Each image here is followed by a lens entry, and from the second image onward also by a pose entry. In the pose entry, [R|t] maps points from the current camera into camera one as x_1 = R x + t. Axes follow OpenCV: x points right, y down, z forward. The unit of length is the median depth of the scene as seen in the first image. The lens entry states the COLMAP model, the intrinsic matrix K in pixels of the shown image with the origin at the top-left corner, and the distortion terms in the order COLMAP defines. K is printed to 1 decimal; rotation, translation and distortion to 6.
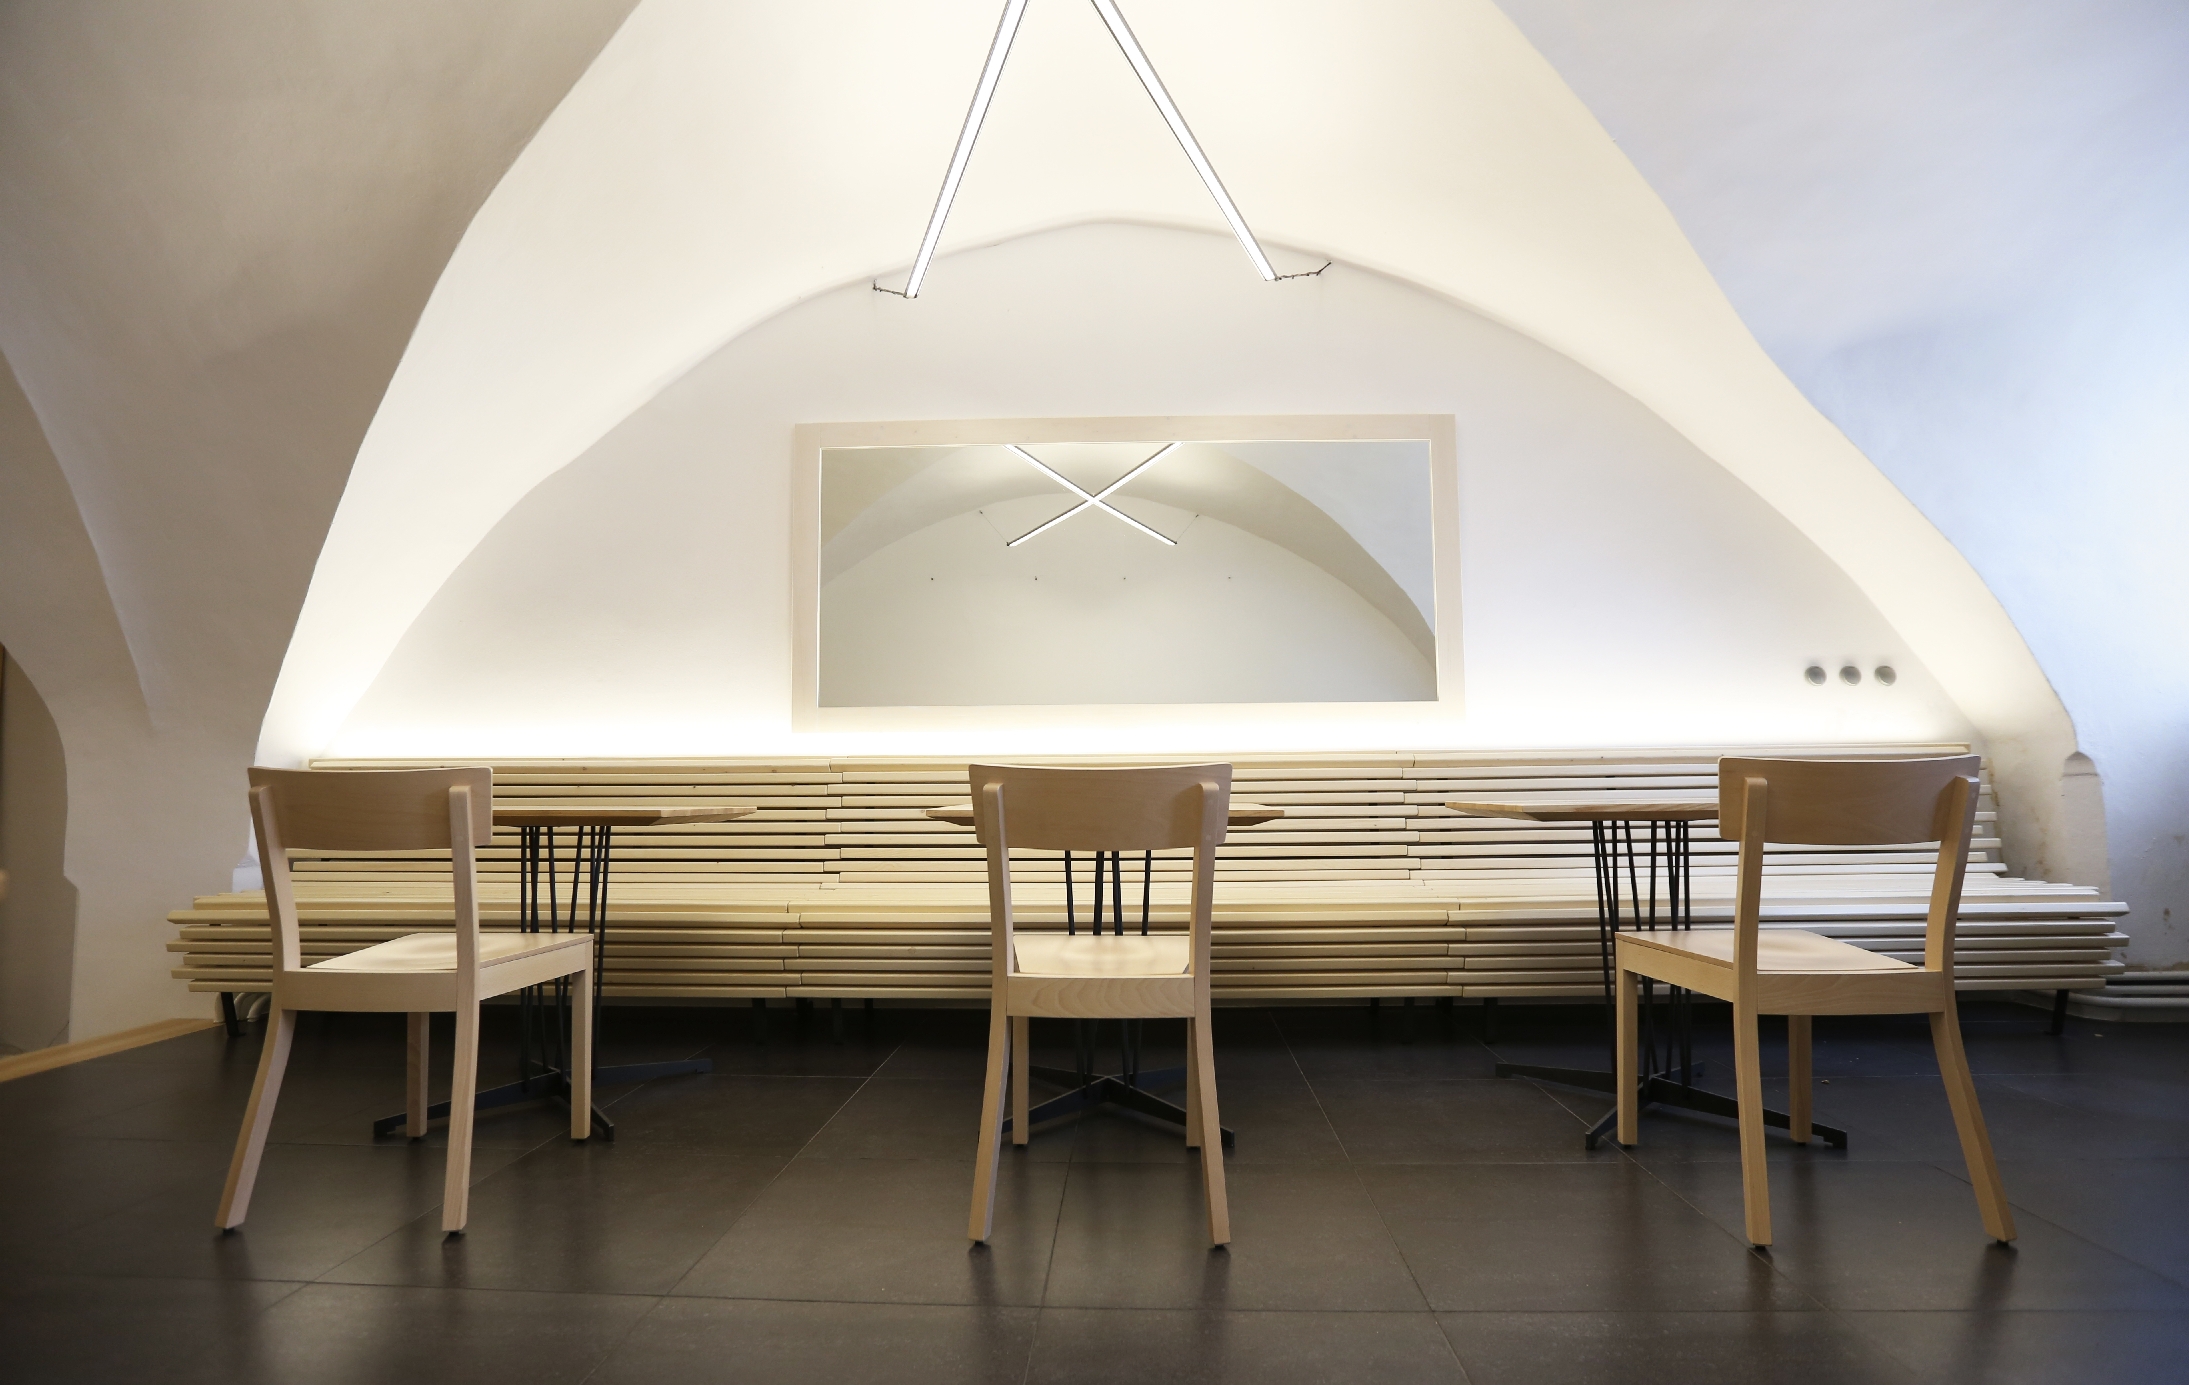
lens RADIAL K [[925.9, 0, 1094.5], [0, 925.9, 692.5], [0, 0, 1]] dist [-0.034585, 0.000181]
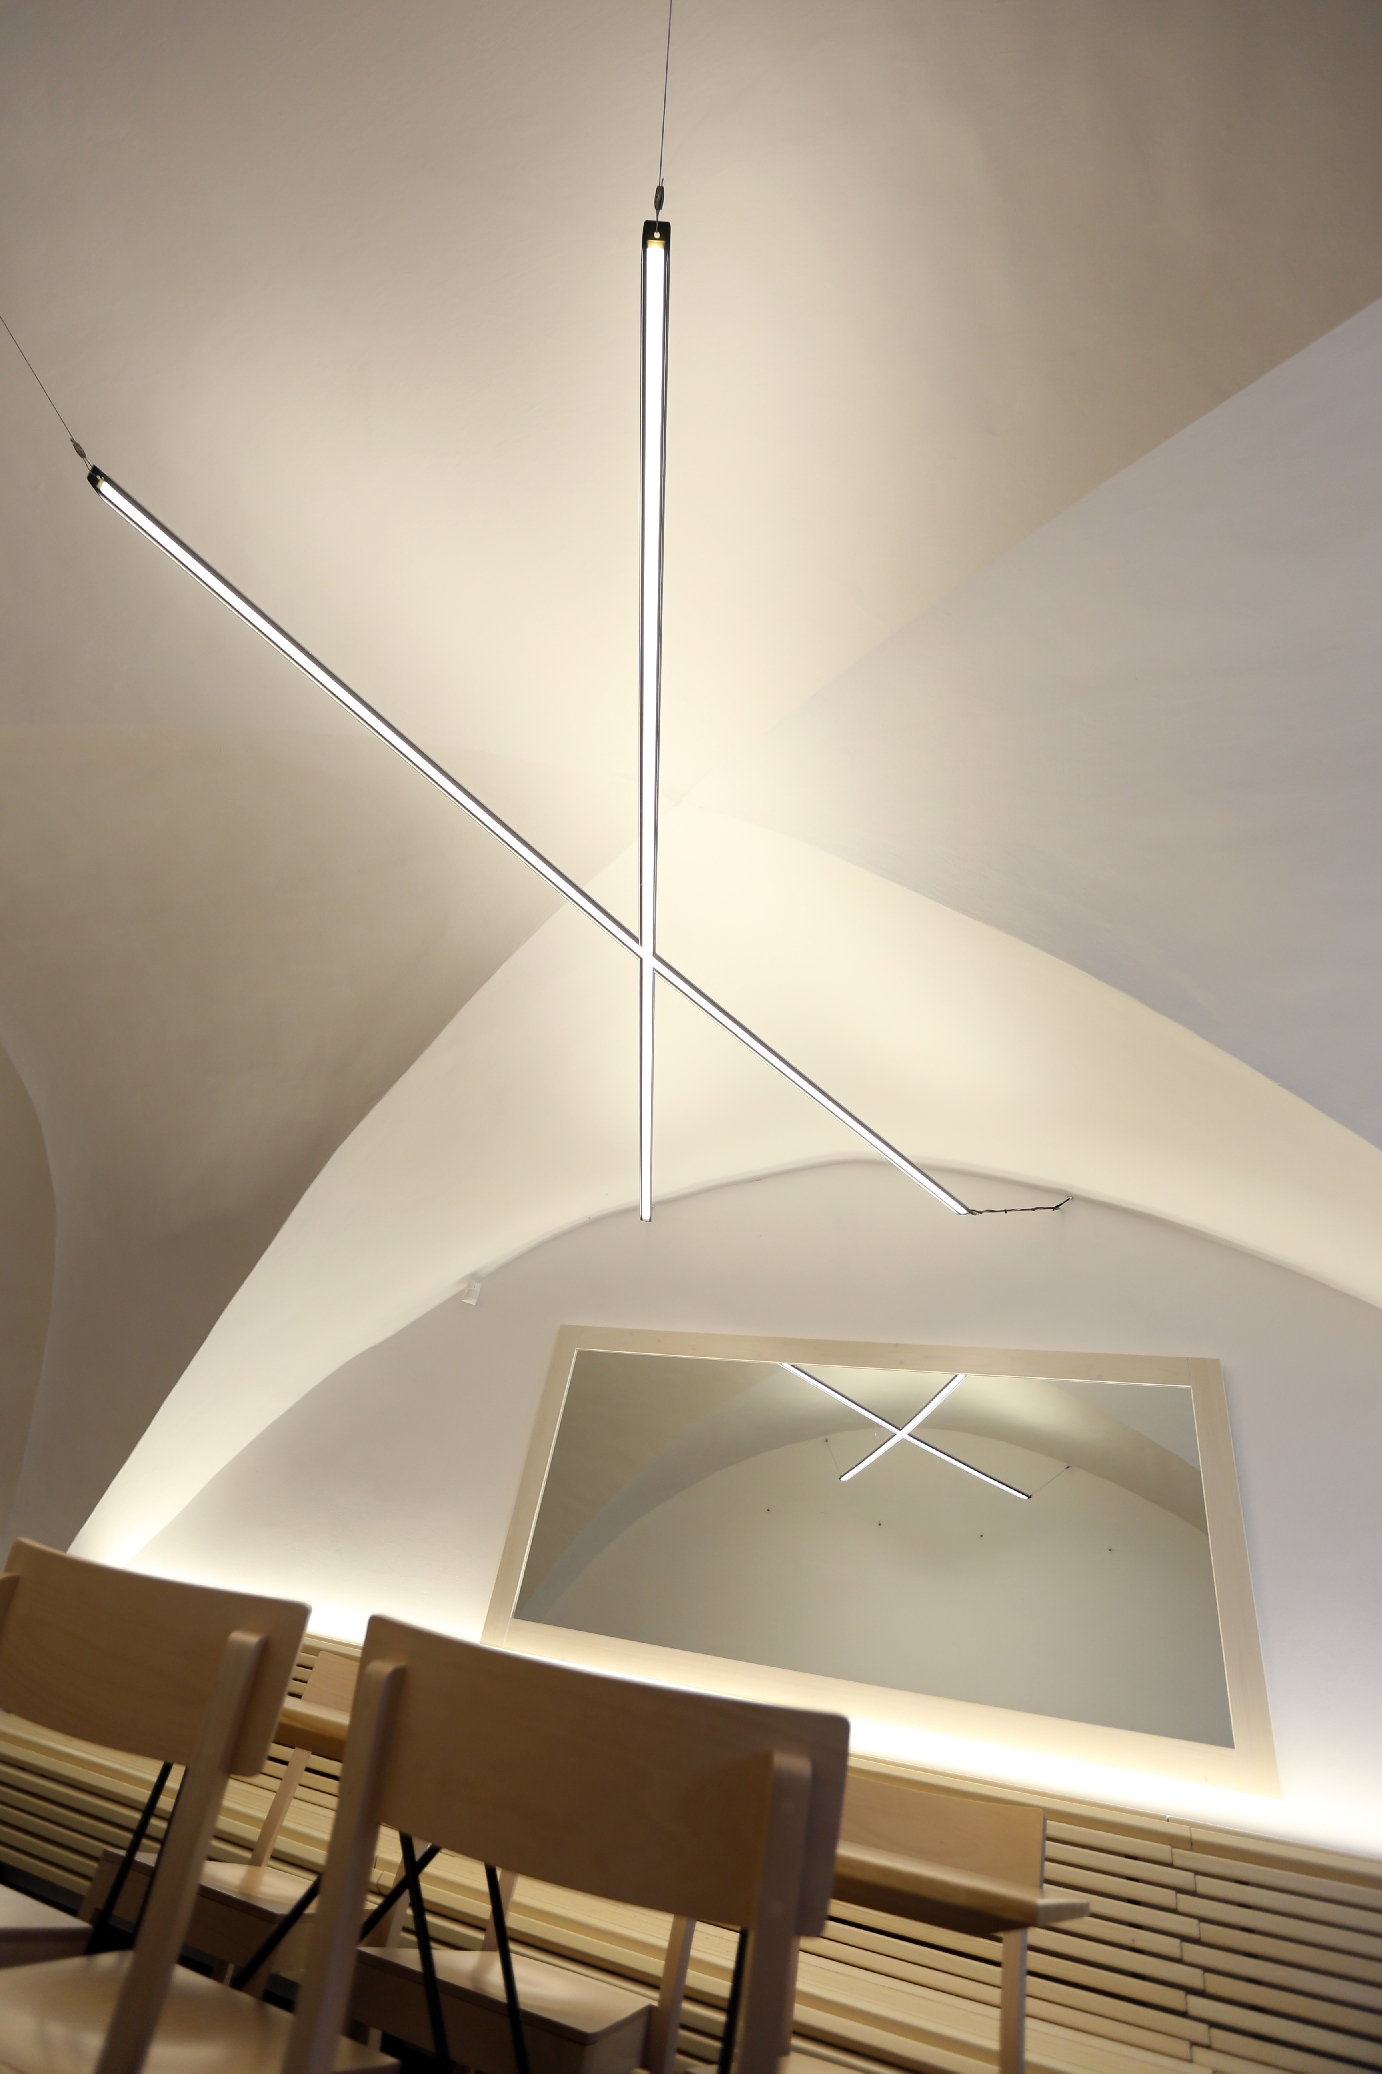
lens RADIAL K [[935.4, 0, 691.0], [0, 935.4, 1037.0], [0, 0, 1]] dist [-0.051574, 0.011822]
pose [[0.938085, -0.039161, -0.344184, 0.218924], [-0.163619, 0.825677, -0.539895, -0.001002], [0.305328, 0.562783, 0.768147, -0.002019]]
